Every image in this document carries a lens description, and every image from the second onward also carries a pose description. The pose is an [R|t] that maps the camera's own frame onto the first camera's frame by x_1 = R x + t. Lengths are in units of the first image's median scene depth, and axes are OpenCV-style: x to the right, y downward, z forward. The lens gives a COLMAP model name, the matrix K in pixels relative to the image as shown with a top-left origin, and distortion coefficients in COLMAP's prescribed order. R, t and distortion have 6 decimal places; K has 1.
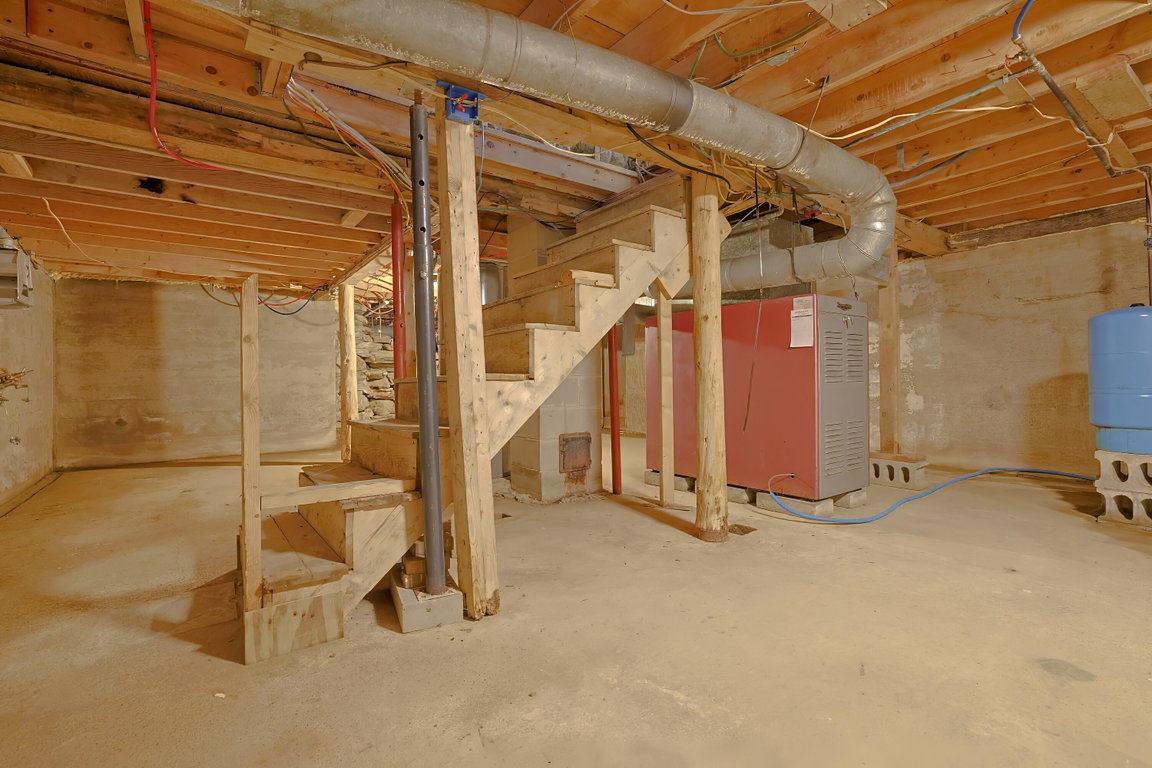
lens RADIAL K [[527.6, 0, 577.3], [0, 527.6, 377.6], [0, 0, 1]] dist [-0.043935, 0.019528]
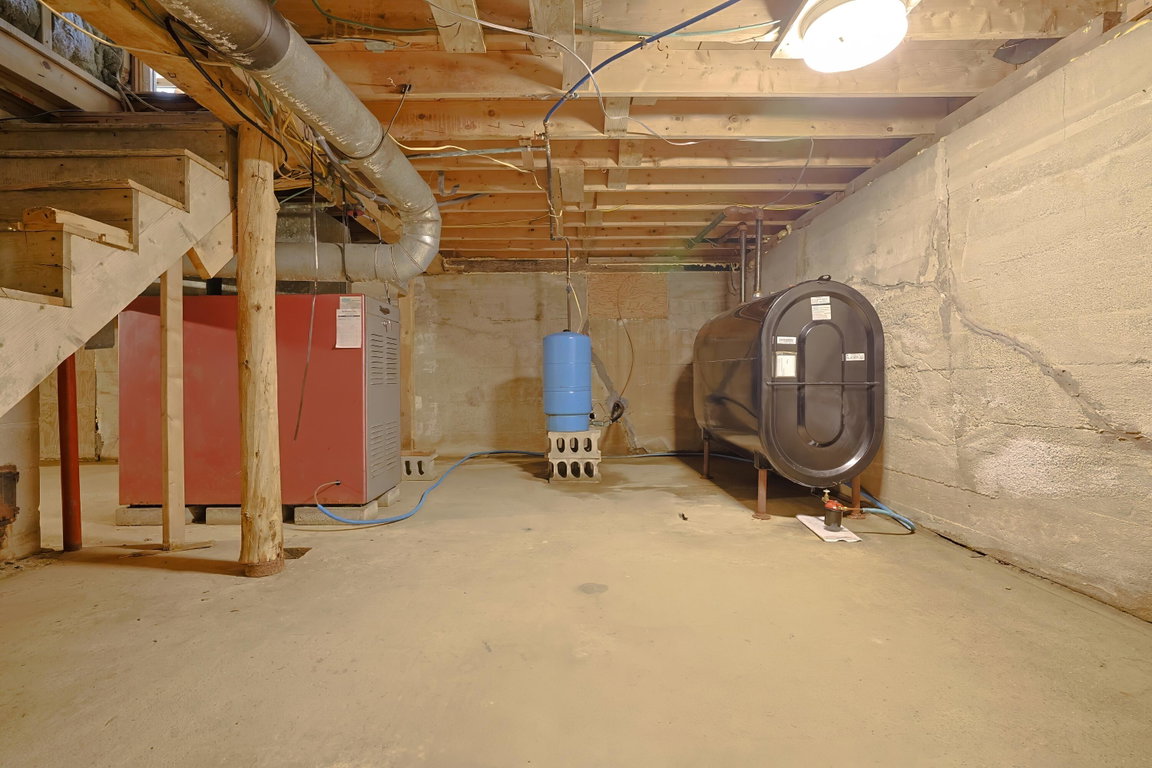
lens RADIAL K [[527.6, 0, 577.3], [0, 527.6, 377.6], [0, 0, 1]] dist [-0.043935, 0.019528]
pose [[0.578414, 0.004930, 0.815729, -0.128276], [-0.000155, 0.999982, -0.005934, 0.001801], [-0.815743, 0.003306, 0.578404, 0.111208]]
